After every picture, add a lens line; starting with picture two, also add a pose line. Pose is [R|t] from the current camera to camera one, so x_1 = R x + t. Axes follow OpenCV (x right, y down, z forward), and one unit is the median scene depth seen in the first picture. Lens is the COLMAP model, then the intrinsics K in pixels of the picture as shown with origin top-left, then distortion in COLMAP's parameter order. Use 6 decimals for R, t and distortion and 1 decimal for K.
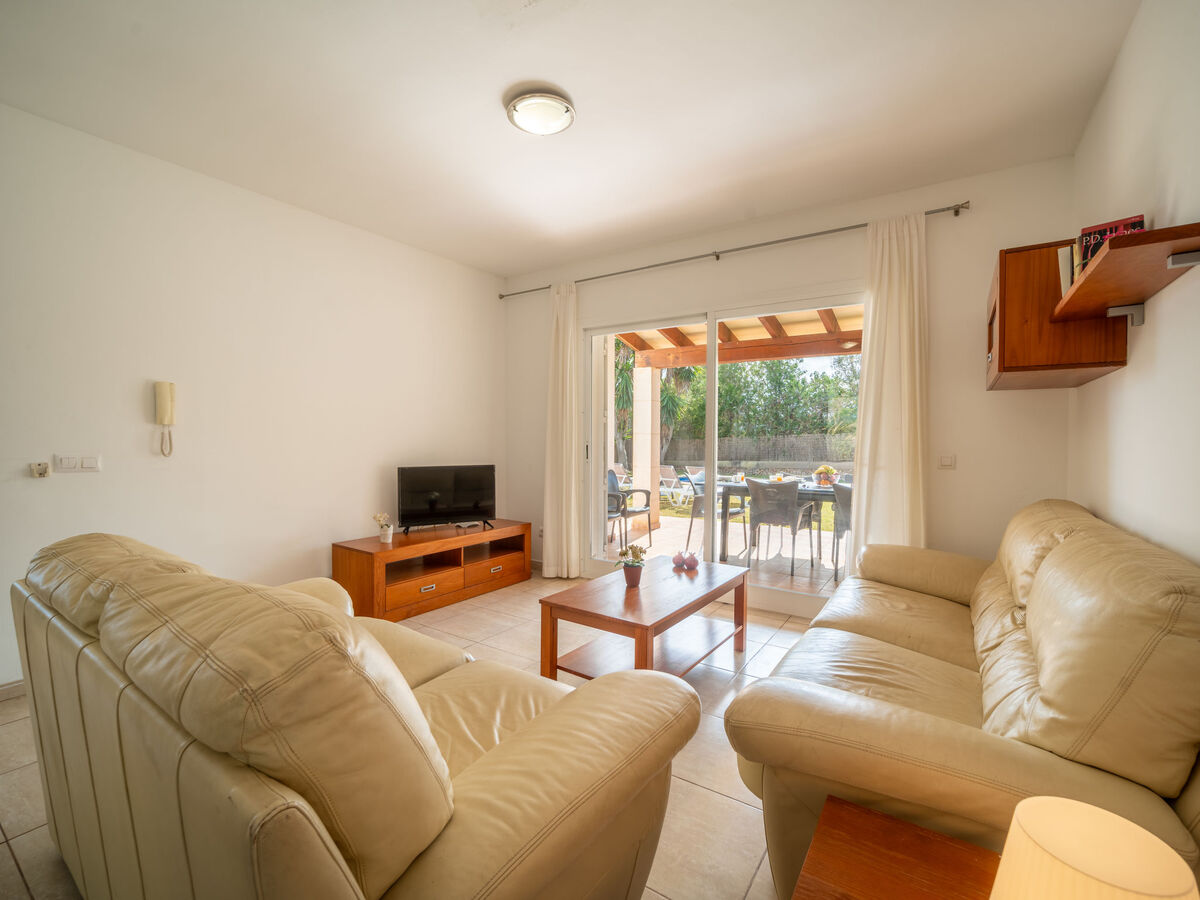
lens RADIAL K [[498.6, 0, 598.2], [0, 498.6, 444.0], [0, 0, 1]] dist [-0.001665, -0.000099]
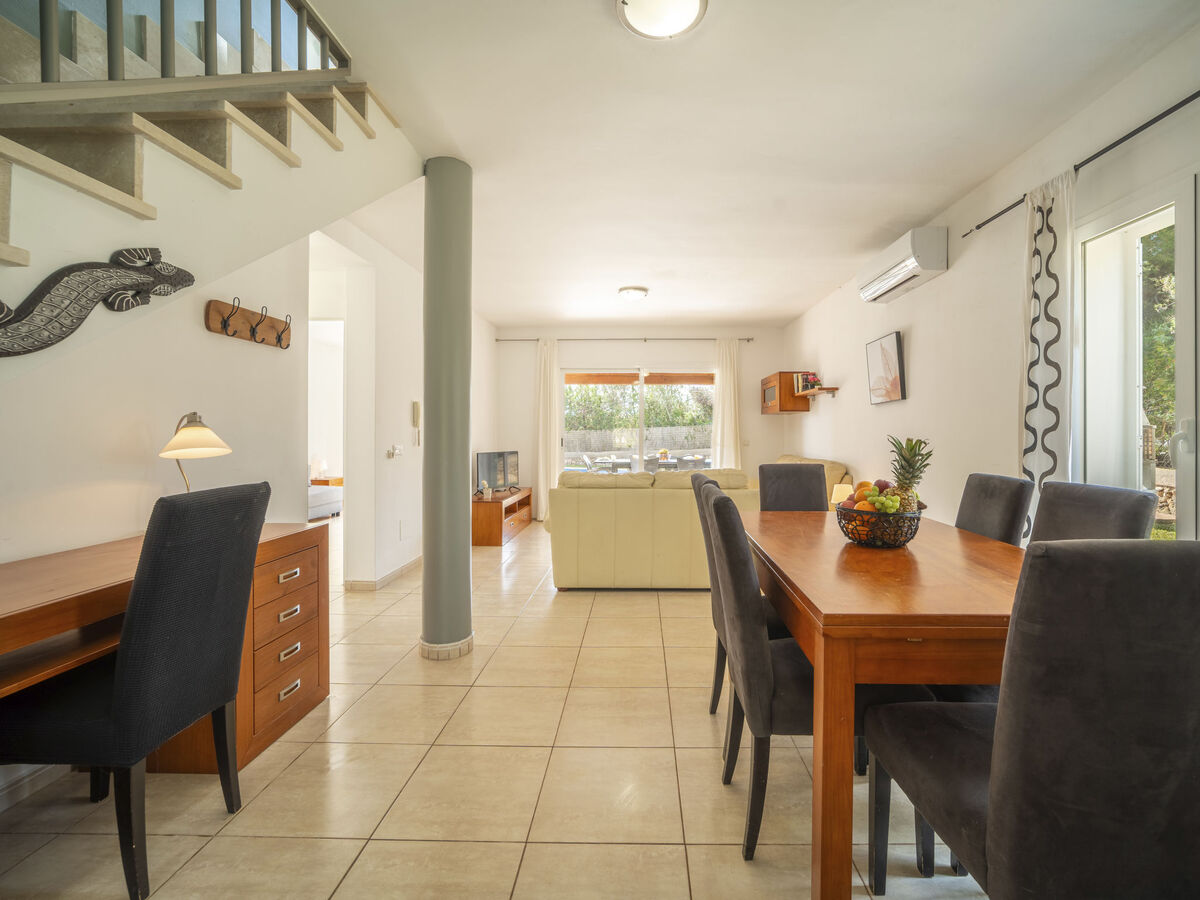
lens RADIAL K [[498.6, 0, 598.2], [0, 498.6, 444.0], [0, 0, 1]] dist [-0.001665, -0.000099]
pose [[0.863276, -0.014568, 0.504522, -1.190471], [0.012663, 0.999894, 0.007205, 0.013090], [-0.504573, 0.000169, 0.863369, -0.759099]]
